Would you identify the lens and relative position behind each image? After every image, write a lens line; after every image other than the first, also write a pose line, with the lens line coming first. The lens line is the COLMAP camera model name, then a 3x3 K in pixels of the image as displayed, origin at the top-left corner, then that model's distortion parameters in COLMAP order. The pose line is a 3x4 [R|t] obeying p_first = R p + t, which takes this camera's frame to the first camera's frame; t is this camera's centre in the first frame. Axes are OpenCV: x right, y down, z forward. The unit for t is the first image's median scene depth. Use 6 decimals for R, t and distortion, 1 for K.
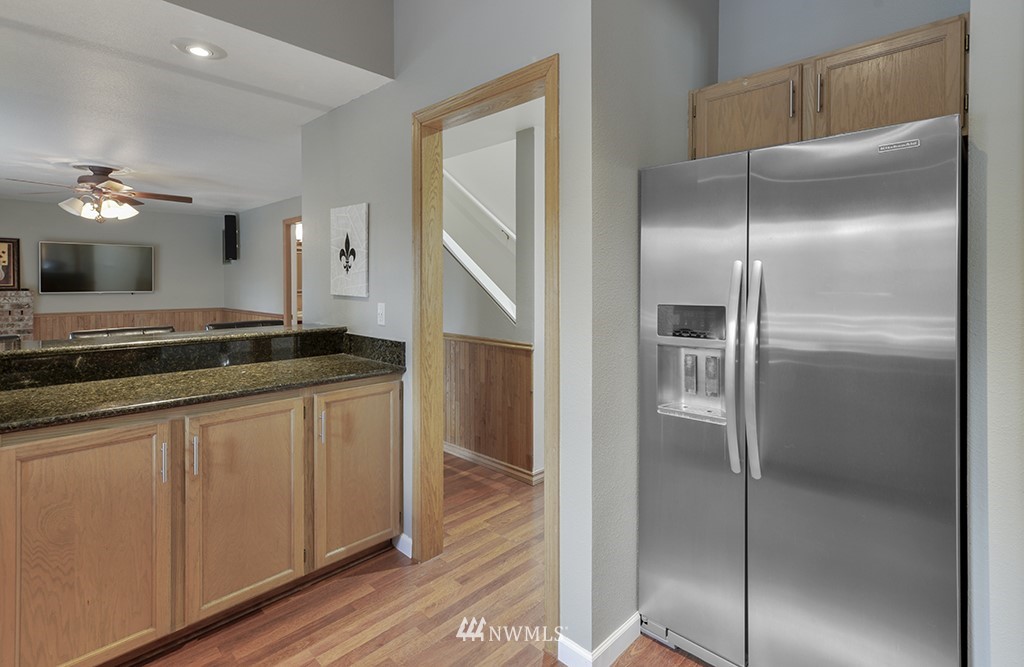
lens RADIAL K [[492.0, 0, 538.7], [0, 492.0, 284.0], [0, 0, 1]] dist [0.004926, -0.000489]
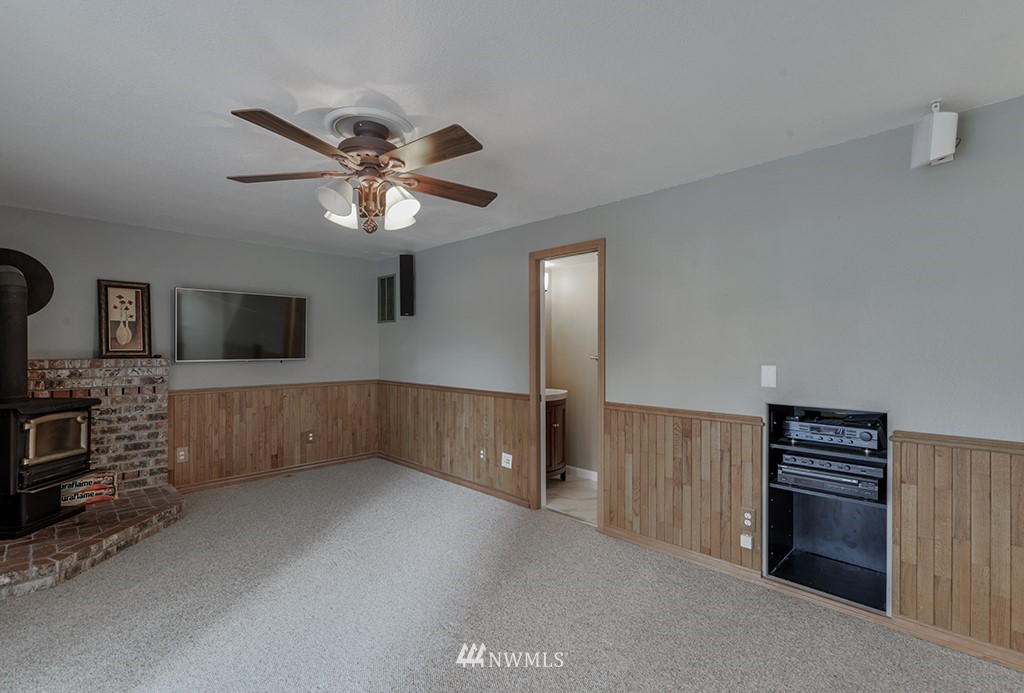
lens RADIAL K [[471.2, 0, 509.1], [0, 471.2, 349.1], [0, 0, 1]] dist [0.000588, 0.000285]
pose [[0.999464, -0.000928, -0.032734, -0.525666], [0.001004, 0.999997, 0.002280, -0.000152], [0.032732, -0.002311, 0.999461, 0.354579]]
